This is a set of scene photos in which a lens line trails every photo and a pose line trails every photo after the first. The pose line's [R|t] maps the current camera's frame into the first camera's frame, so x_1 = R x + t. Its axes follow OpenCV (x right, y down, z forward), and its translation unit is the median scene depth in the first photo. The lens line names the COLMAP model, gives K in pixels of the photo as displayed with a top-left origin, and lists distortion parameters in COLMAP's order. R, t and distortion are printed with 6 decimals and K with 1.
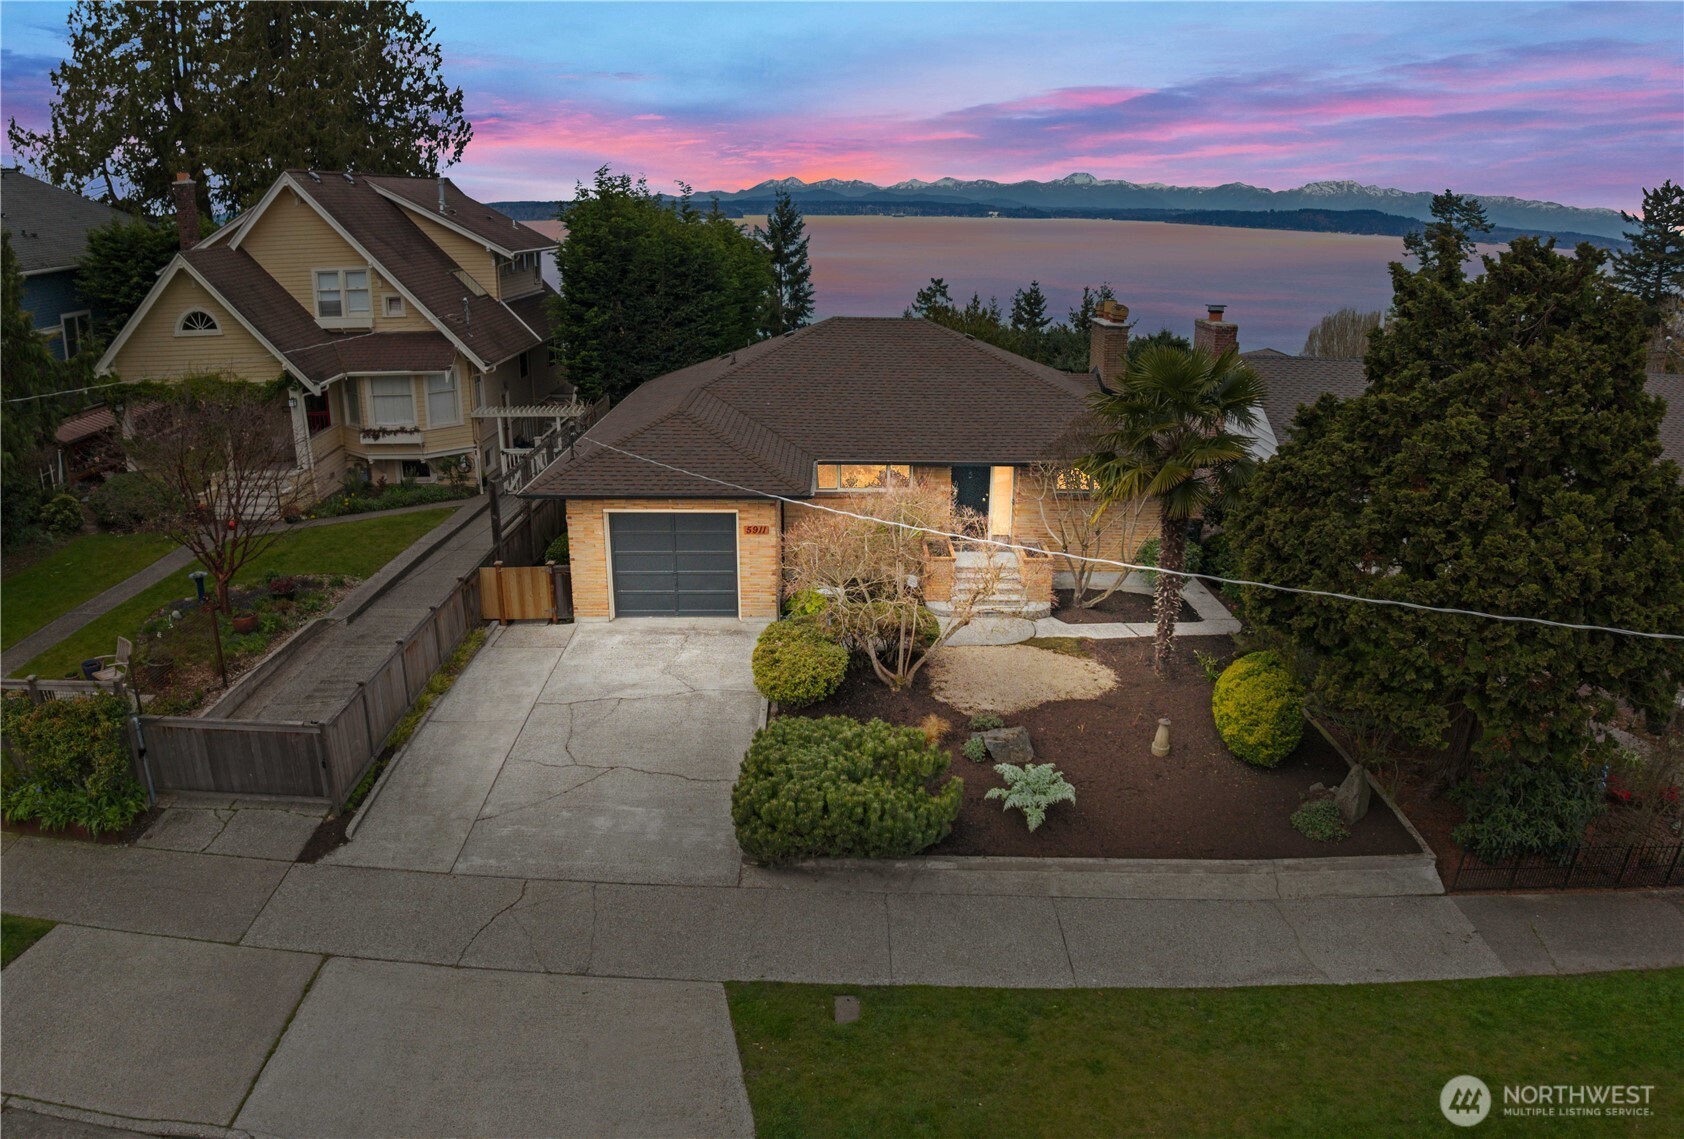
lens RADIAL K [[1182.1, 0, 842.0], [0, 1182.1, 569.5], [0, 0, 1]] dist [-0.160794, 0.005521]
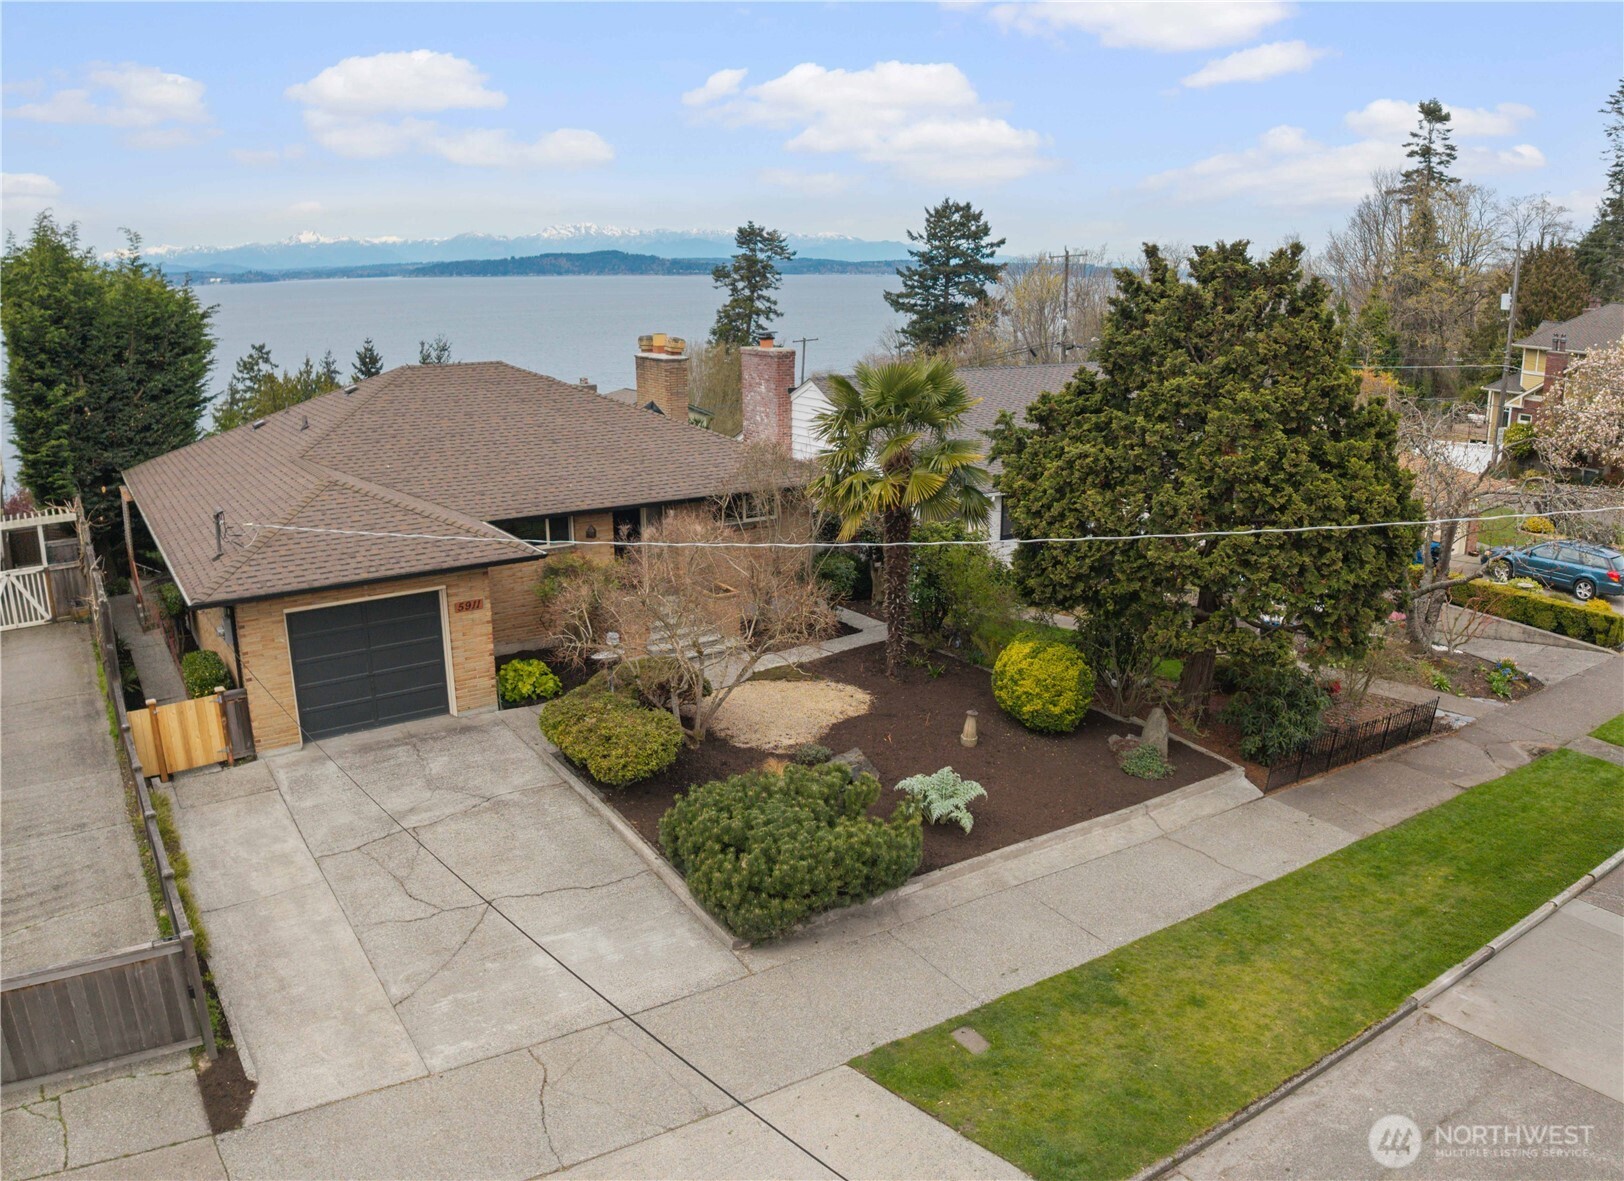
lens RADIAL K [[1231.3, 0, 812.0], [0, 1231.3, 590.5], [0, 0, 1]] dist [-0.138916, -0.051802]
pose [[0.820195, -0.148918, 0.552362, -0.268486], [0.170082, 0.985343, 0.013098, -0.010444], [-0.546216, 0.083204, 0.833502, 0.092993]]
